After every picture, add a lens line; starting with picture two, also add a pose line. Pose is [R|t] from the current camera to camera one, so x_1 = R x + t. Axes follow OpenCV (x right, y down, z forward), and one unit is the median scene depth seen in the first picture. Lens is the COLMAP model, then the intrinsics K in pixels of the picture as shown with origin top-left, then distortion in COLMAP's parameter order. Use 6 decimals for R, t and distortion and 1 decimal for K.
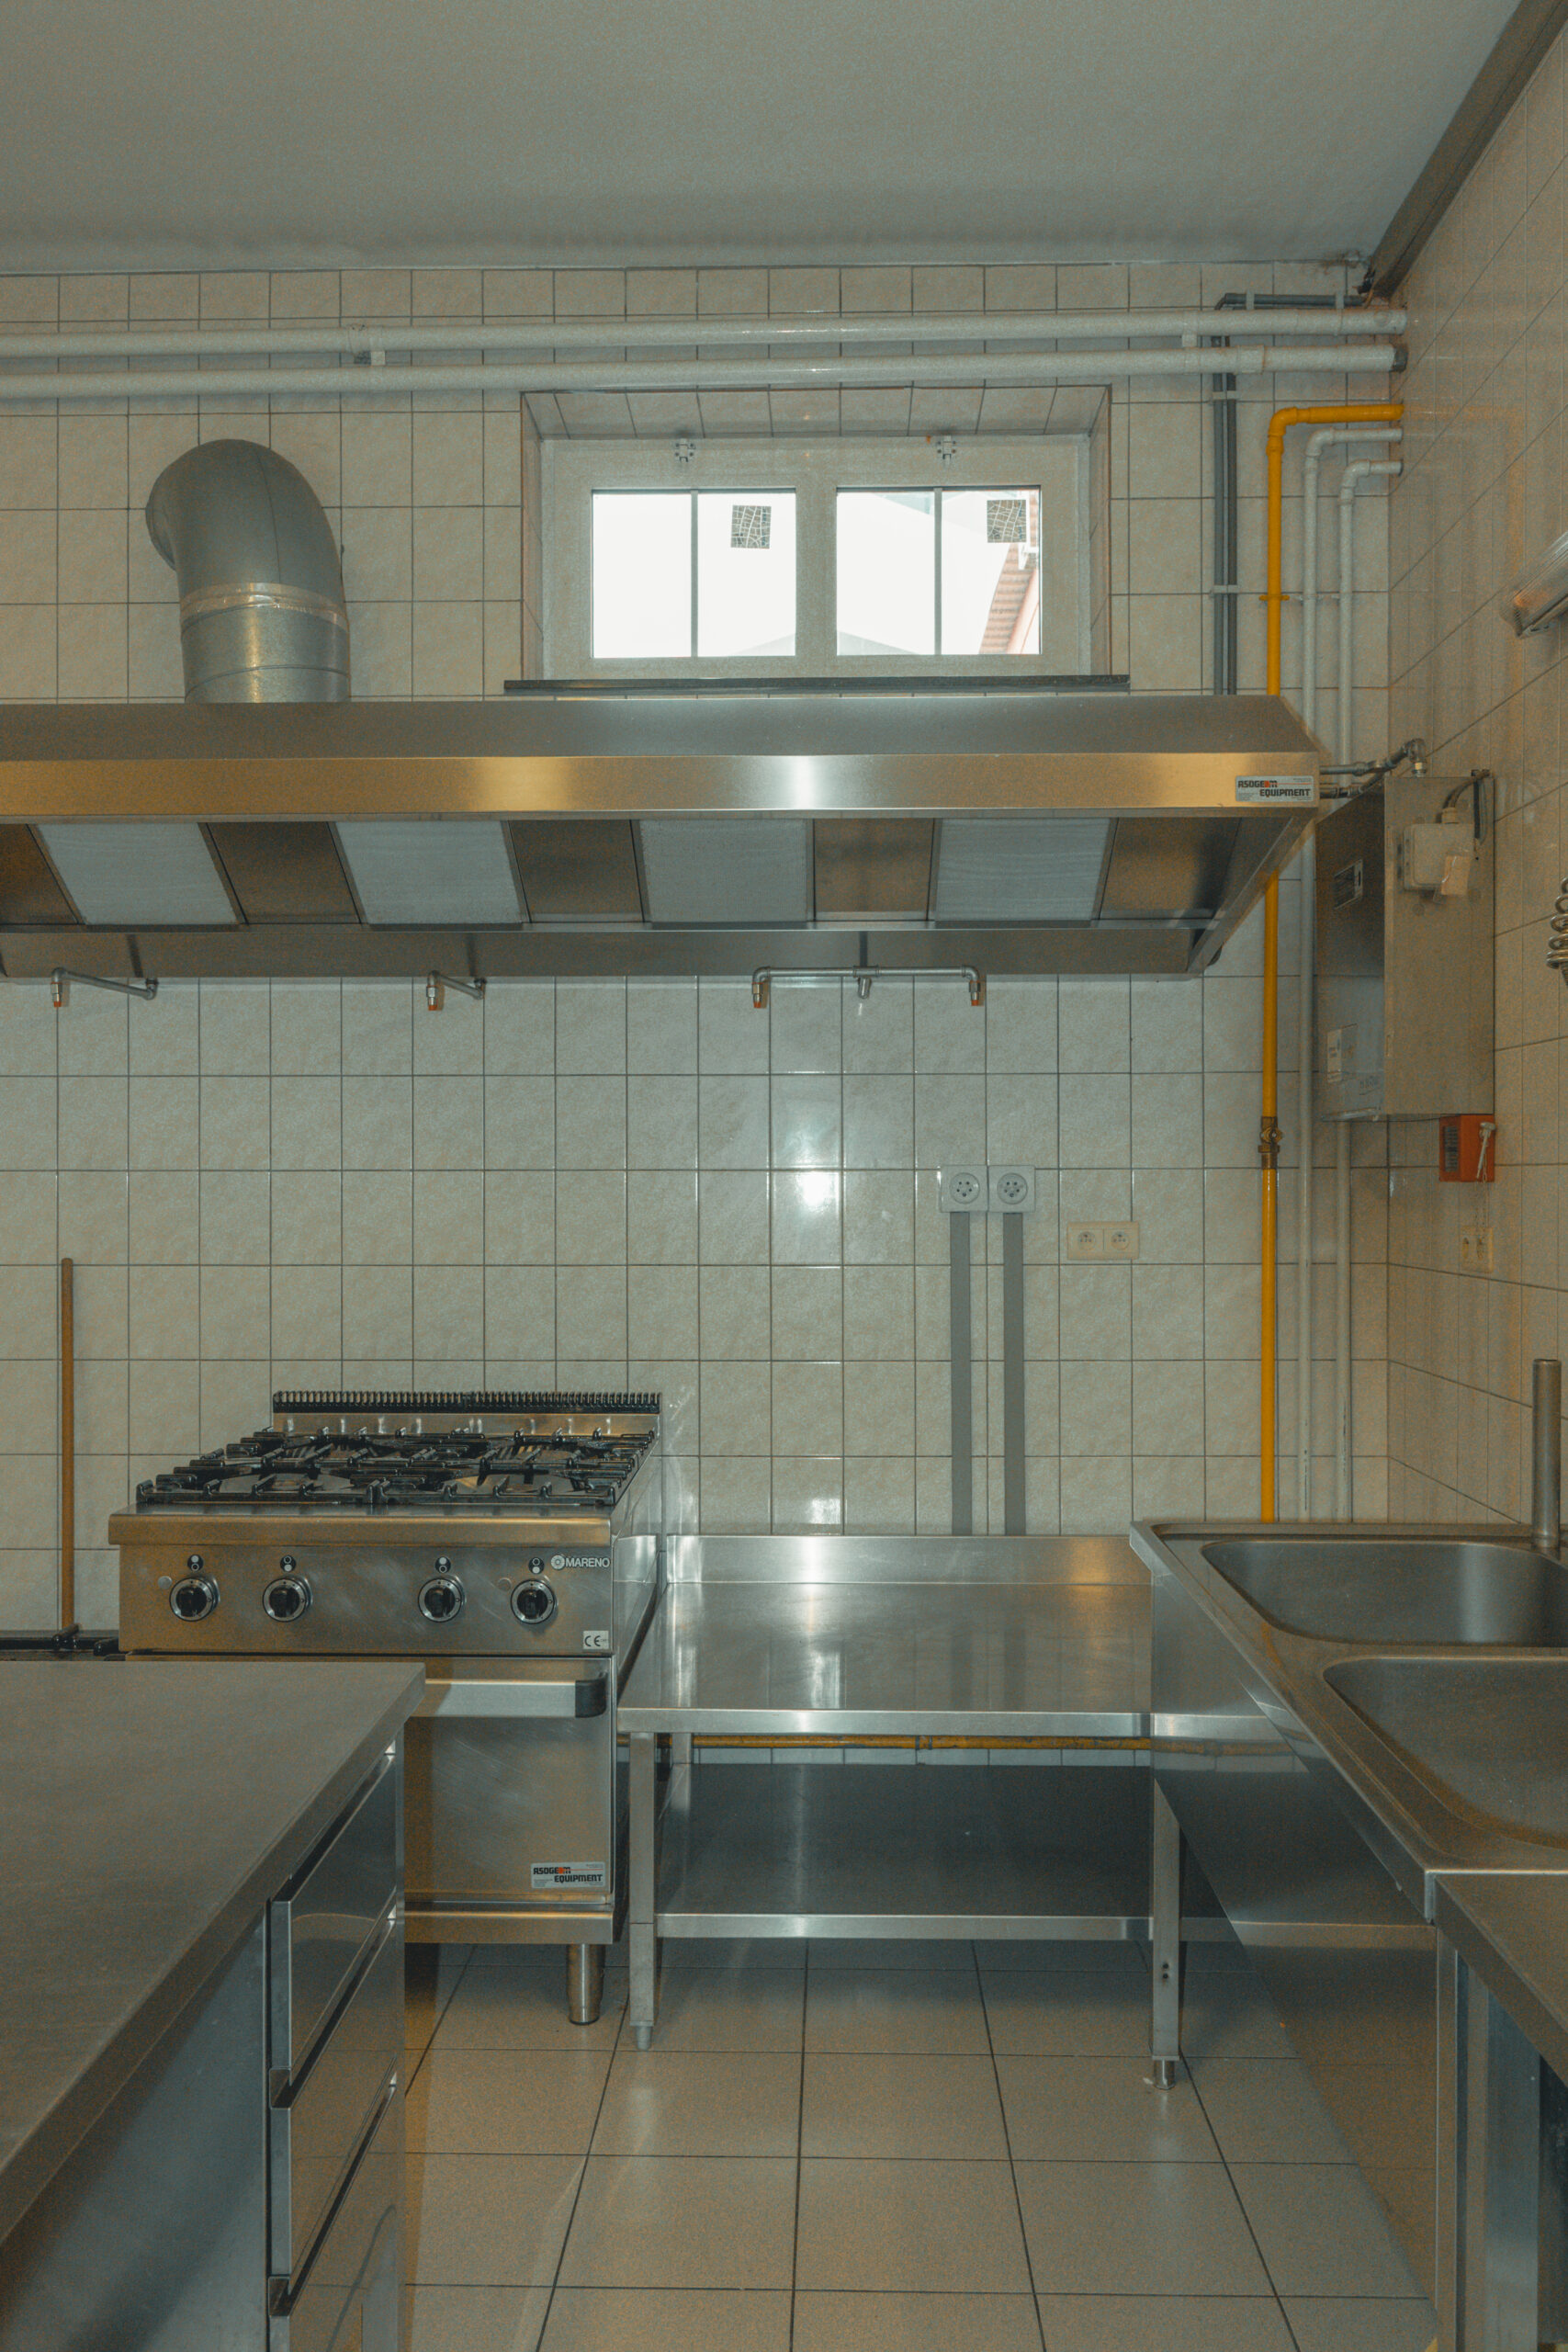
lens RADIAL K [[1929.7, 0, 784.0], [0, 1929.7, 1176.0], [0, 0, 1]] dist [0.003273, 0.002969]
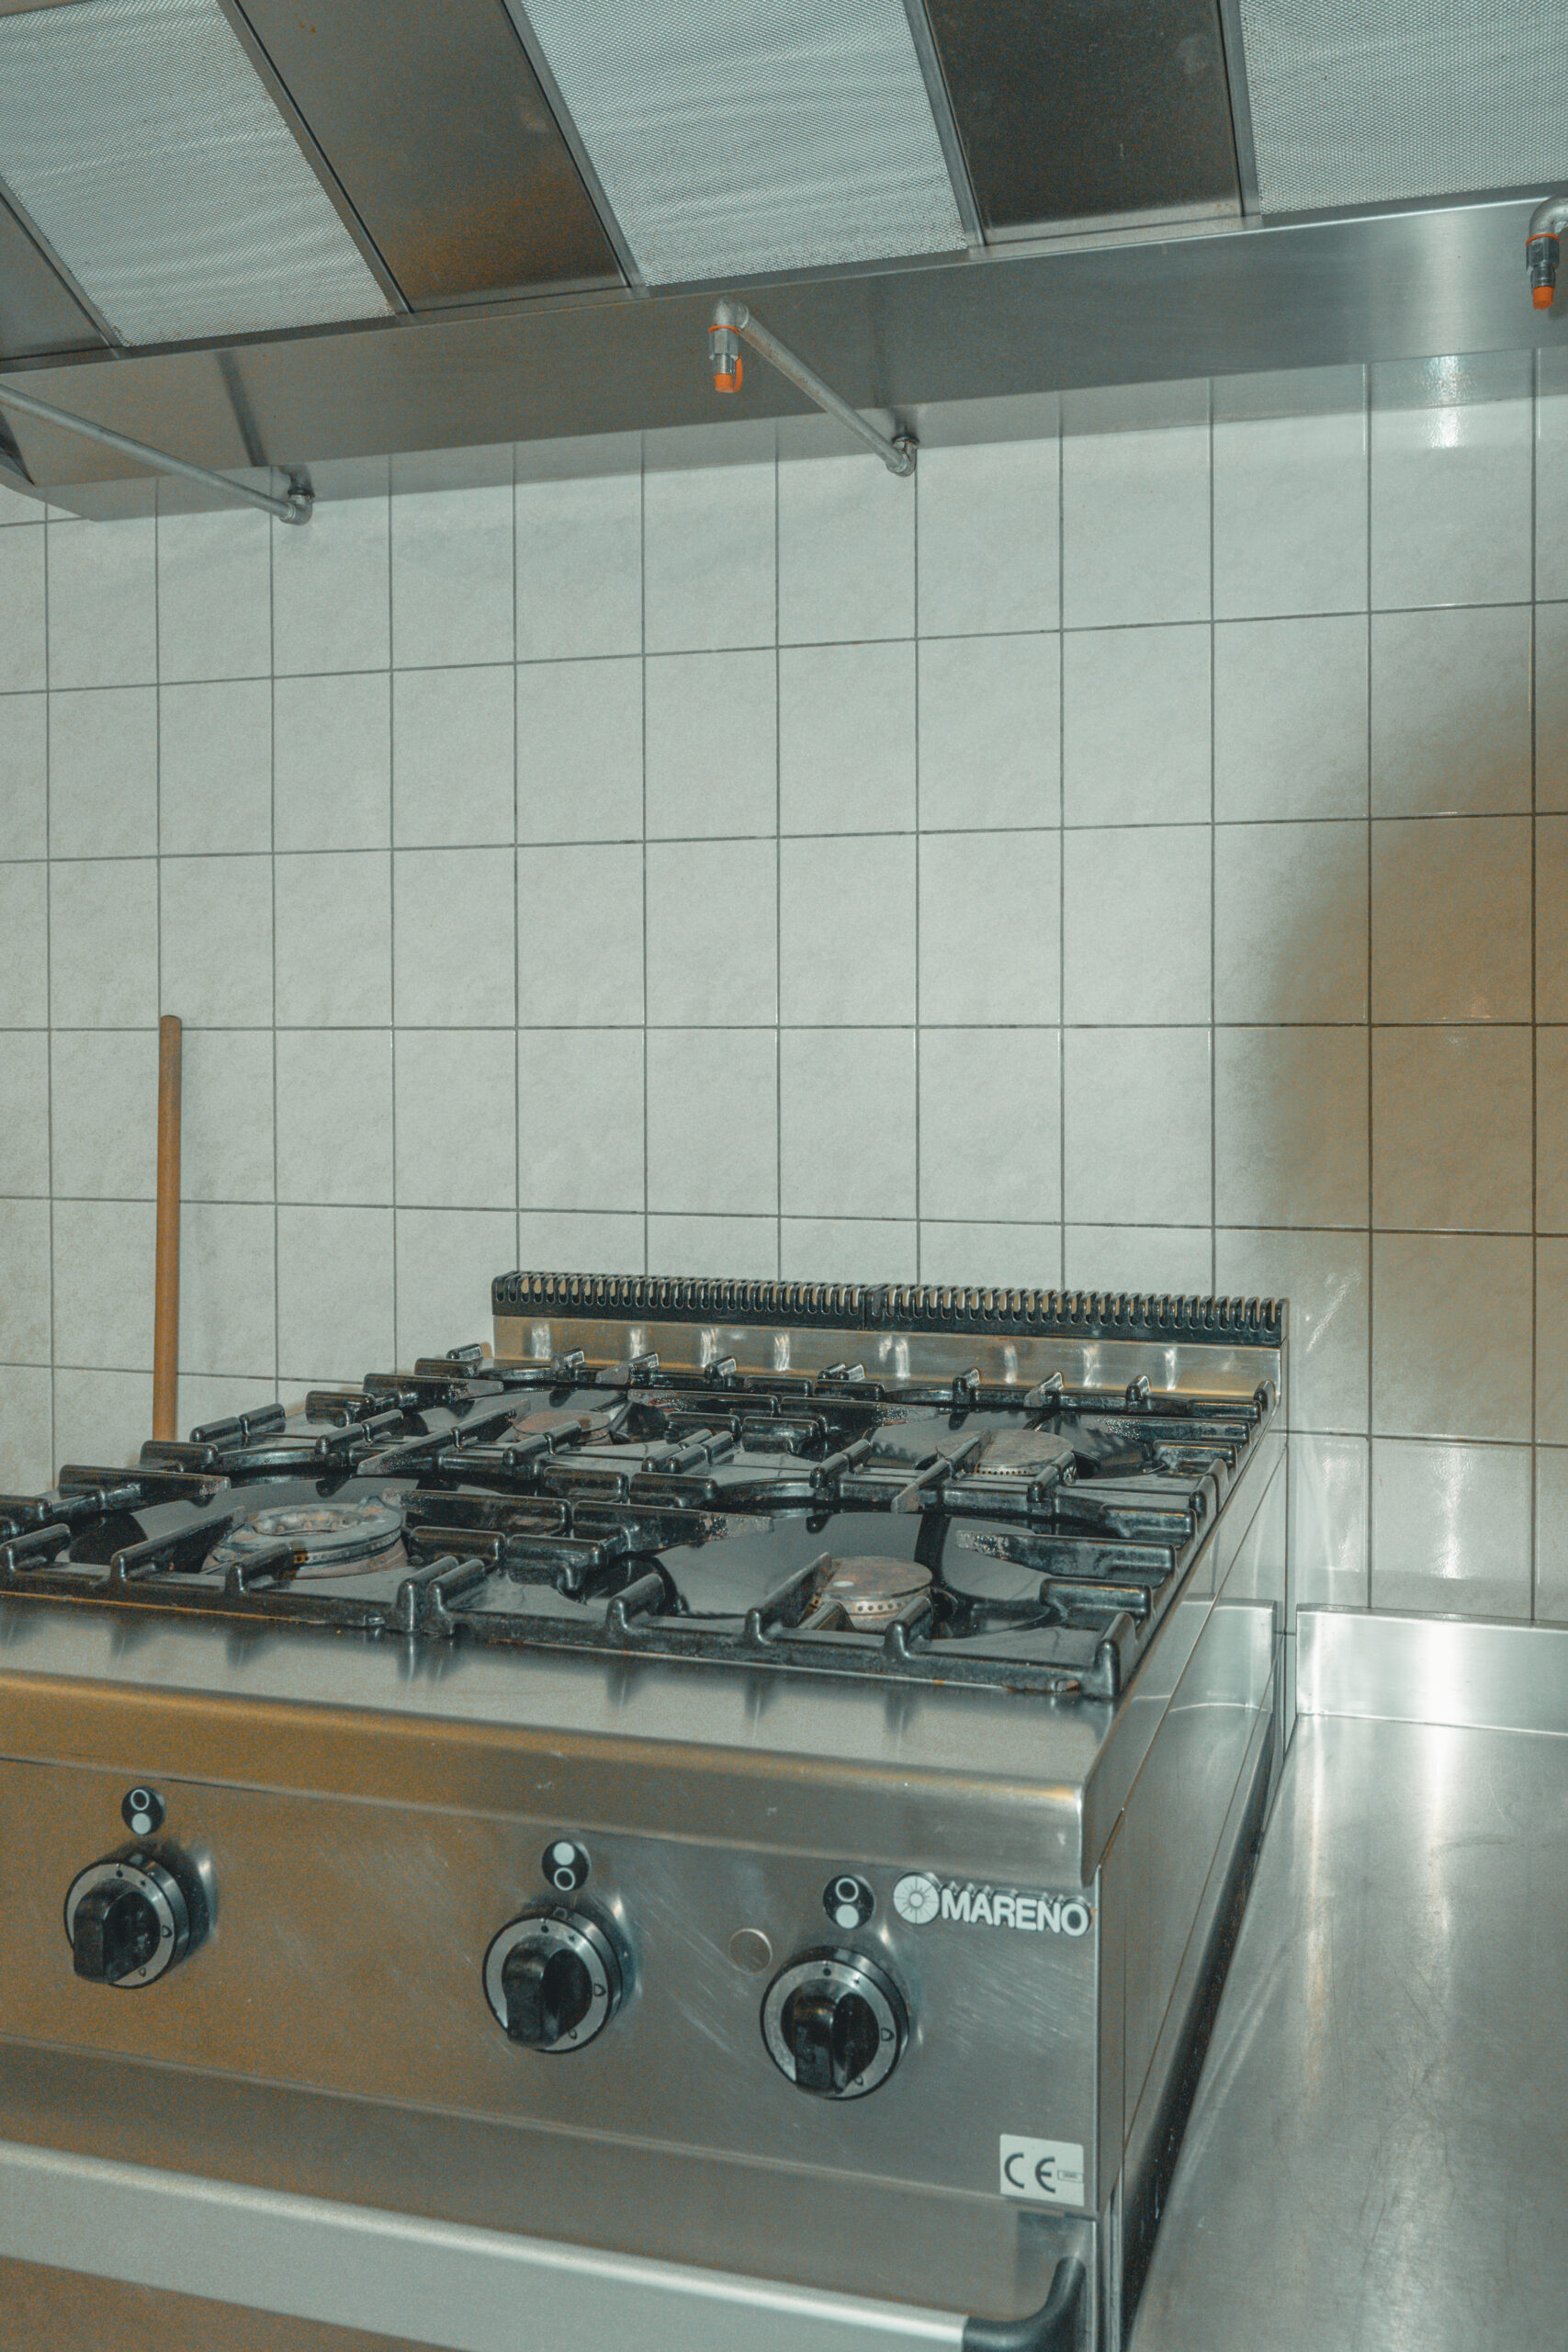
lens RADIAL K [[2211.9, 0, 785.0], [0, 2211.9, 1038.9], [0, 0, 1]] dist [-0.006779, -0.005399]
pose [[0.957537, 0.000703, -0.288308, -0.030973], [0.003549, 0.999893, 0.014225, 0.050266], [0.288287, -0.014644, 0.957432, 0.554417]]
